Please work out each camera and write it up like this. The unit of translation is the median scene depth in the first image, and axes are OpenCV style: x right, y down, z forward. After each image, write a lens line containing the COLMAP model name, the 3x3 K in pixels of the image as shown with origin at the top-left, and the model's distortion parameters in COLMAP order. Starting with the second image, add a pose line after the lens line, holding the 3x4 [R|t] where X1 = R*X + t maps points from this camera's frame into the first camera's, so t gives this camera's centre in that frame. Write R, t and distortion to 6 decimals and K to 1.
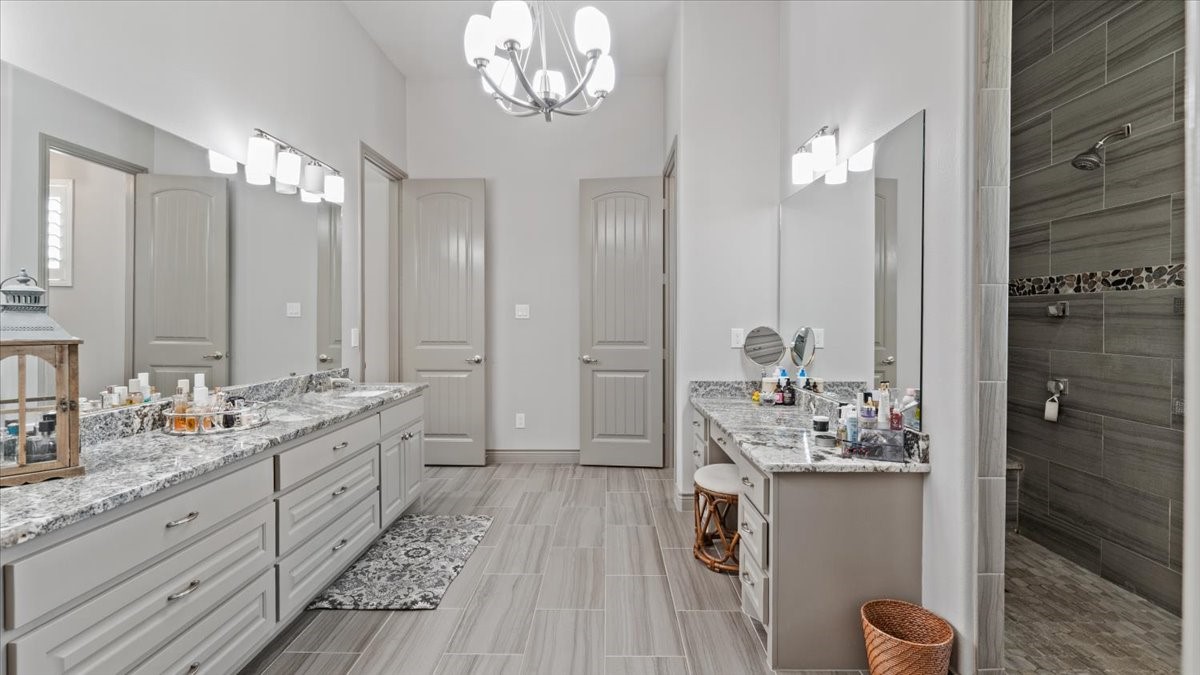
lens RADIAL K [[487.7, 0, 600.0], [0, 487.7, 337.5], [0, 0, 1]] dist [0.000660, 0.000115]
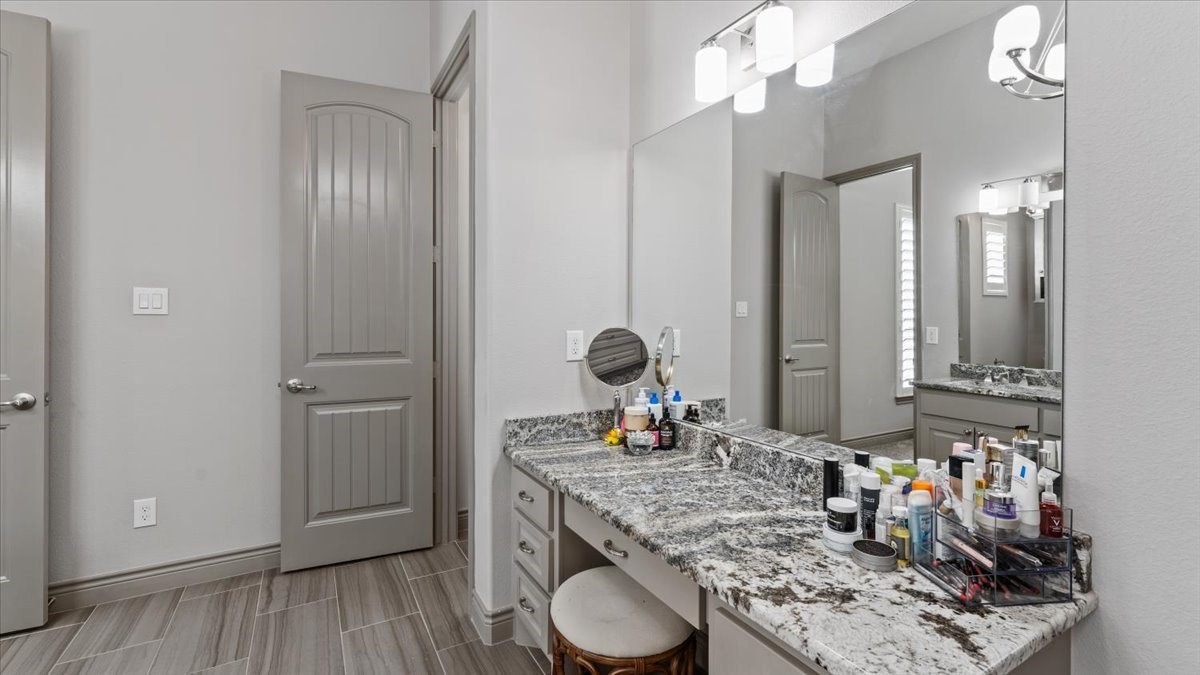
lens RADIAL K [[517.5, 0, 599.5], [0, 517.5, 320.3], [0, 0, 1]] dist [0.002426, -0.000025]
pose [[0.864732, -0.002271, 0.502228, -0.032048], [0.017893, 0.999494, -0.026289, -0.013632], [-0.501915, 0.031719, 0.864335, 0.394000]]
